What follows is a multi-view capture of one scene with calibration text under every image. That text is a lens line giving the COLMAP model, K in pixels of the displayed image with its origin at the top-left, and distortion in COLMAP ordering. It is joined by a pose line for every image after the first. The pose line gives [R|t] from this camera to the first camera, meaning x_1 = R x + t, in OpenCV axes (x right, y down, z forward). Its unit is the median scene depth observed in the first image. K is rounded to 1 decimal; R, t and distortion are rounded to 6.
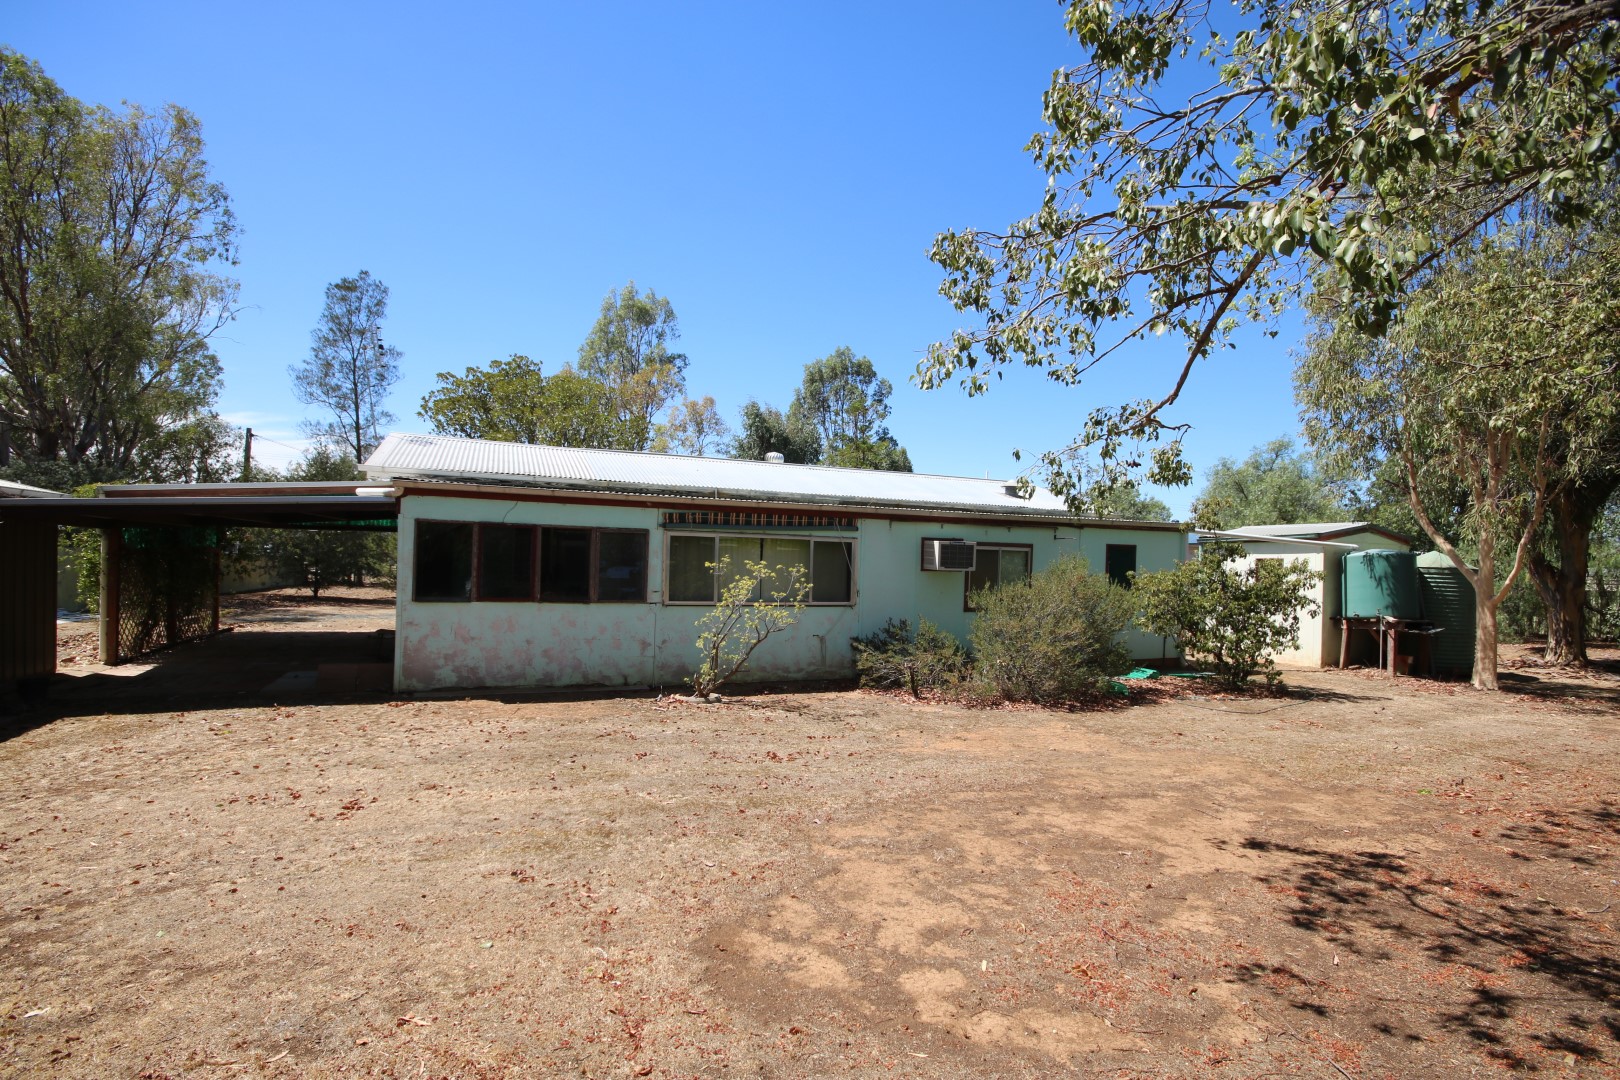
lens RADIAL K [[783.0, 0, 837.7], [0, 783.0, 545.4], [0, 0, 1]] dist [0.002706, -0.009267]
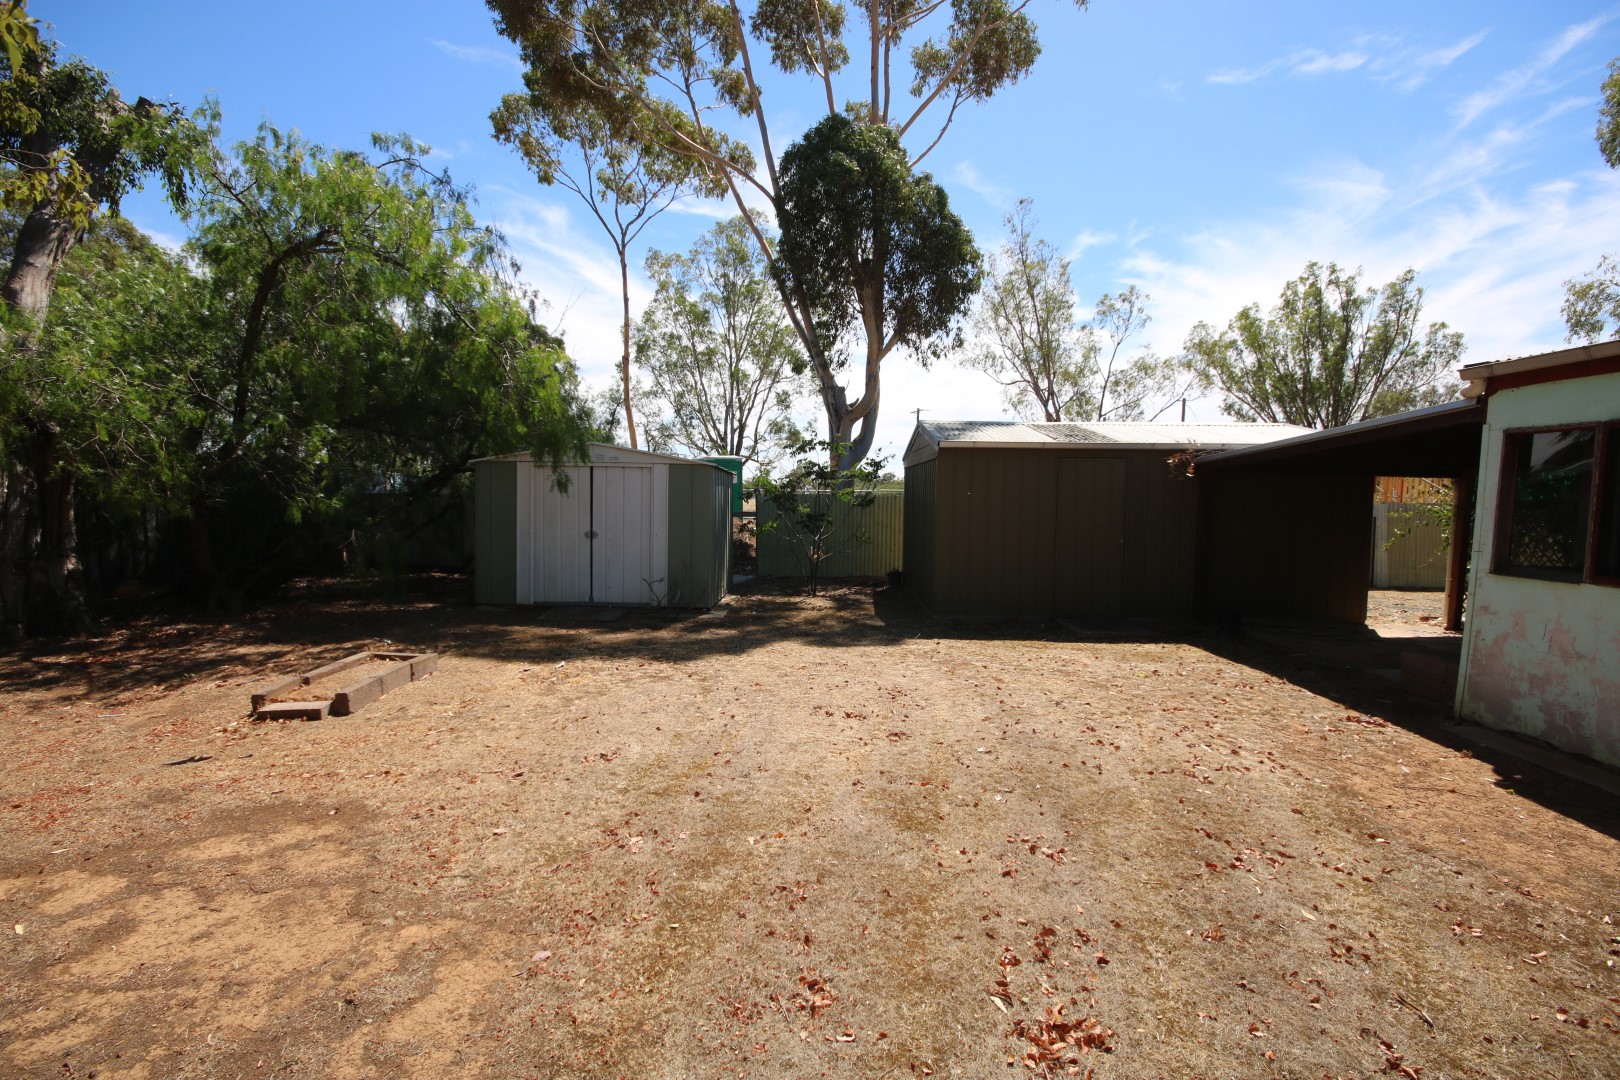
lens RADIAL K [[783.0, 0, 837.7], [0, 783.0, 545.4], [0, 0, 1]] dist [0.002706, -0.009267]
pose [[-0.450352, 0.020391, -0.892618, 0.199639], [-0.006068, 0.999646, 0.025897, 0.038885], [0.892831, 0.017079, -0.450068, 0.824327]]
